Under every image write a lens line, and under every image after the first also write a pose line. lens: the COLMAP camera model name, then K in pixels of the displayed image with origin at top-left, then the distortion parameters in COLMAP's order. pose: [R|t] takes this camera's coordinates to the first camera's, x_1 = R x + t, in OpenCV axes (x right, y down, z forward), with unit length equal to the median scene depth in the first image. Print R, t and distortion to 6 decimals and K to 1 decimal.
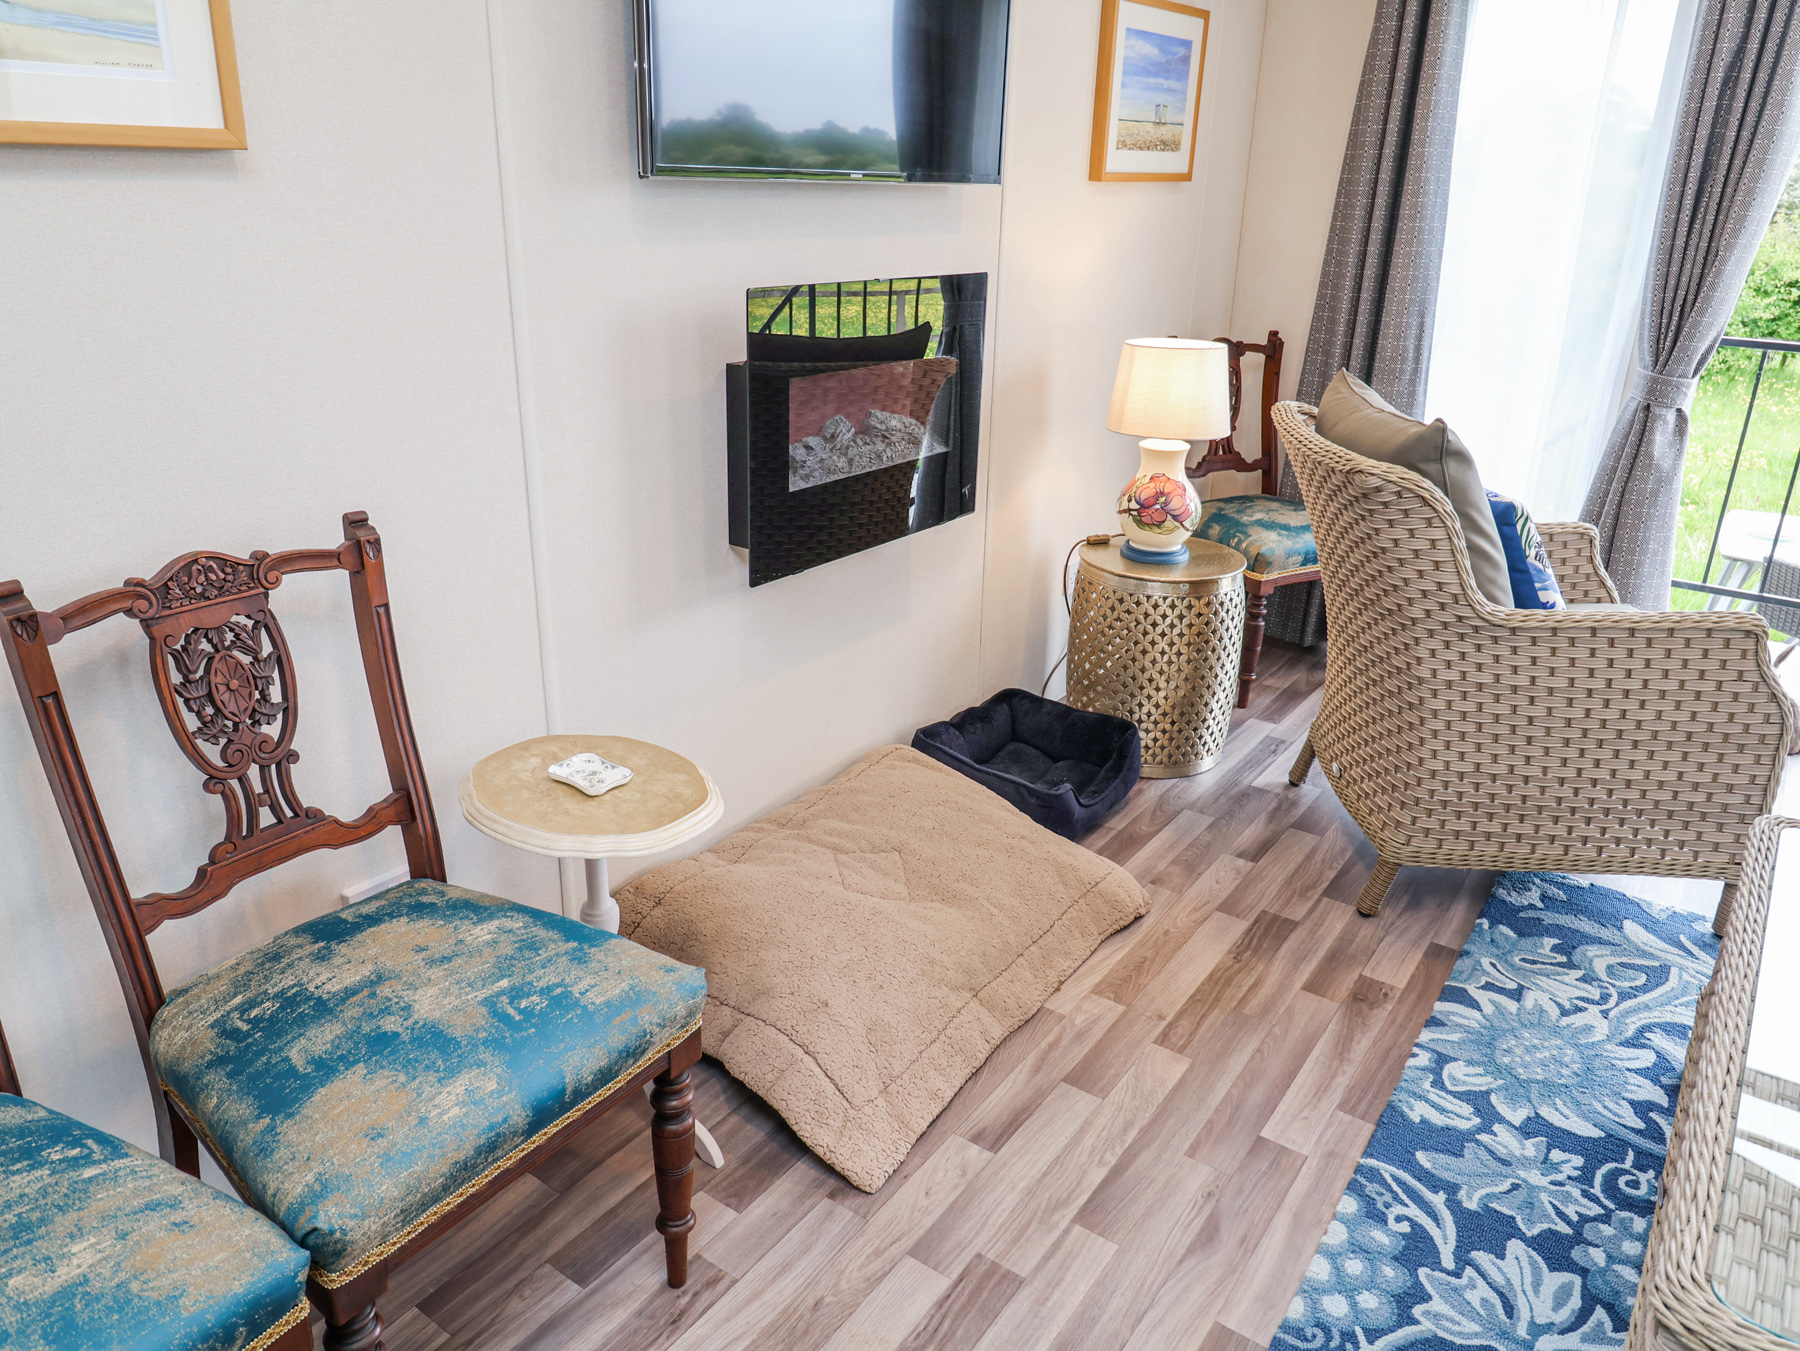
lens RADIAL K [[1258.1, 0, 901.3], [0, 1258.1, 647.7], [0, 0, 1]] dist [0.003759, -0.005091]
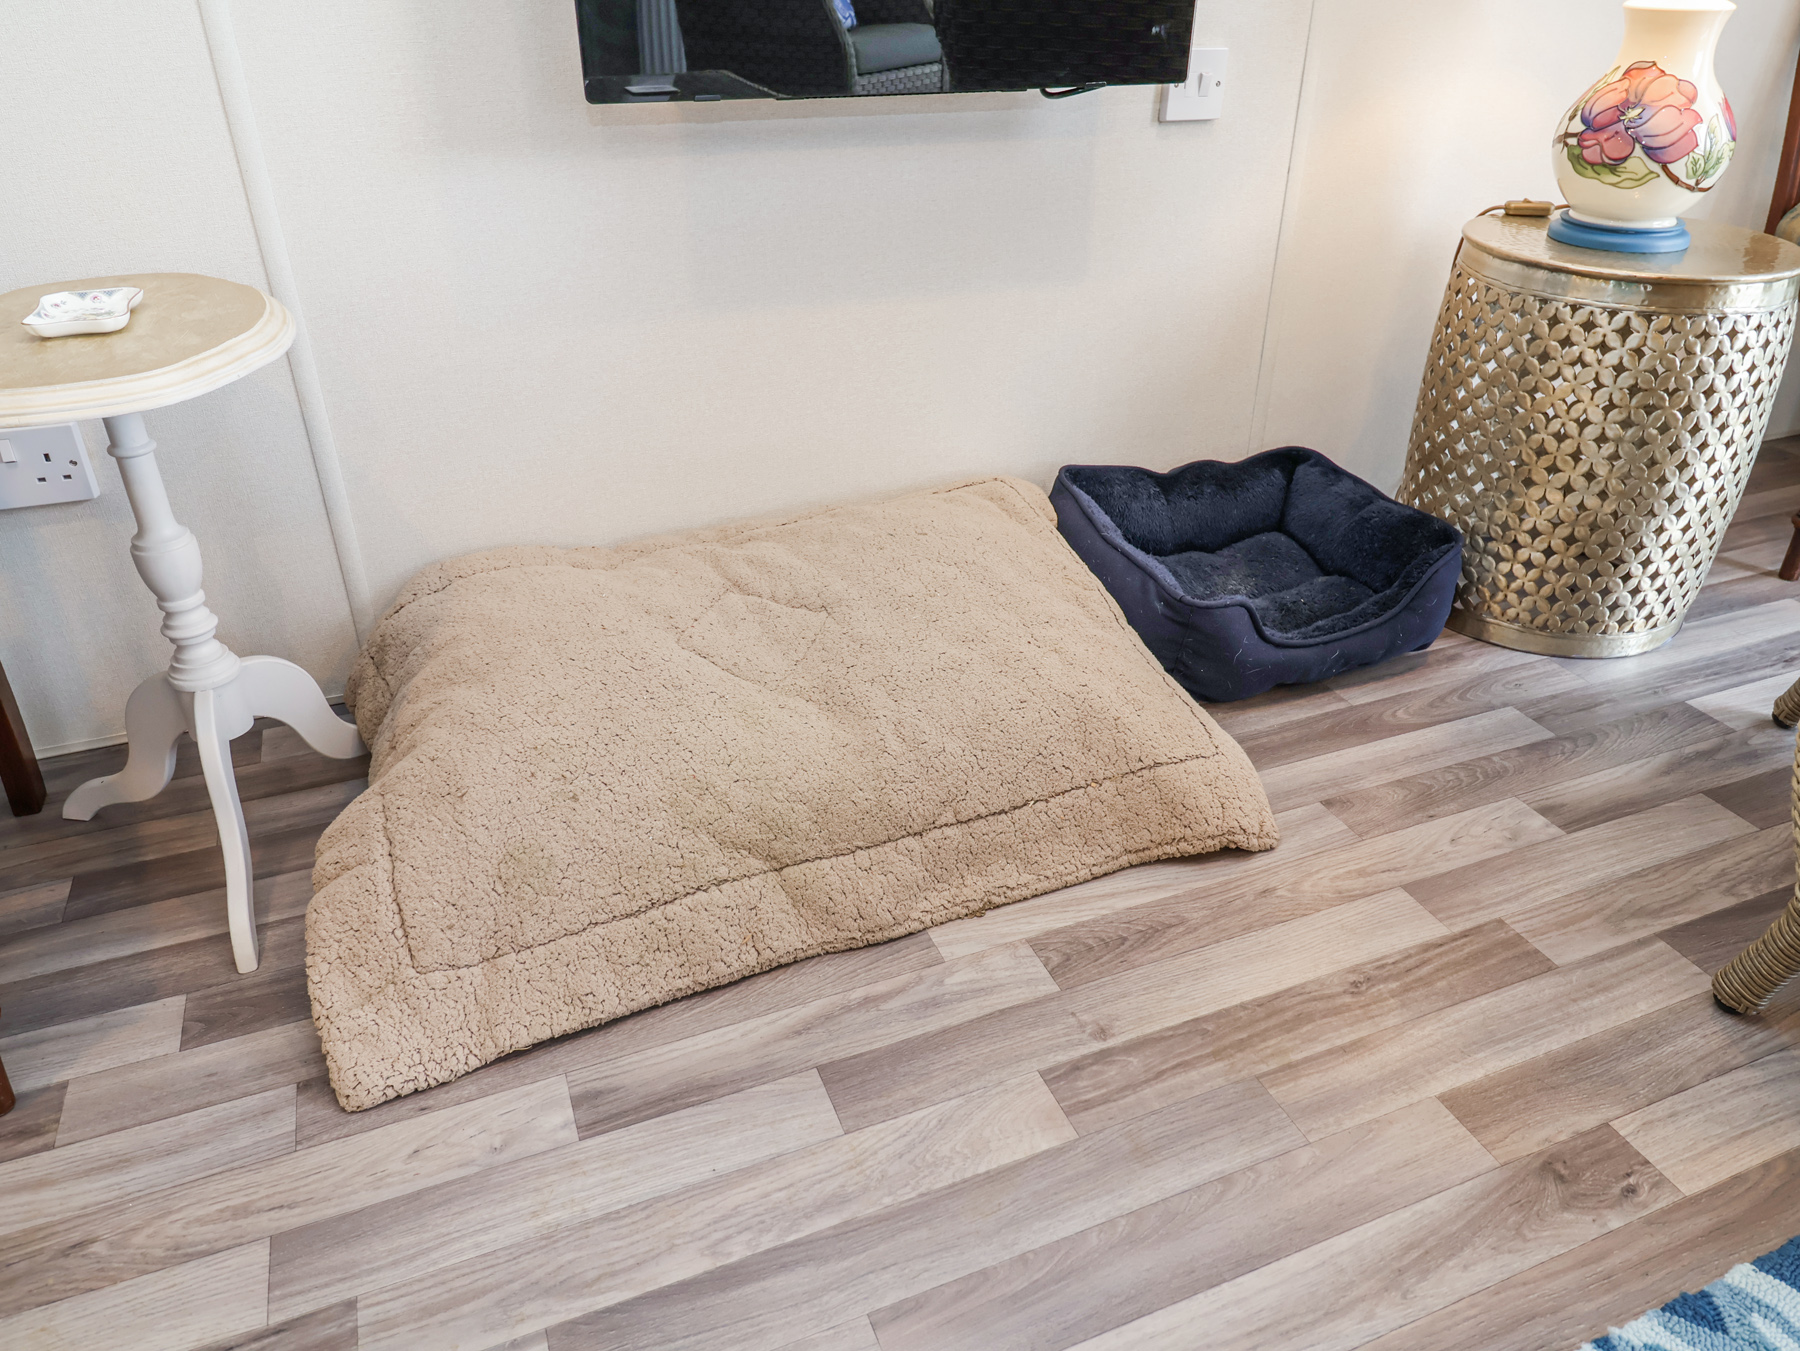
lens RADIAL K [[1258.1, 0, 901.3], [0, 1258.1, 647.7], [0, 0, 1]] dist [0.003759, -0.005091]
pose [[0.843930, 0.251587, -0.473799, 0.253114], [-0.173703, 0.963781, 0.202368, 0.038829], [0.507552, -0.088484, 0.857066, 0.395100]]
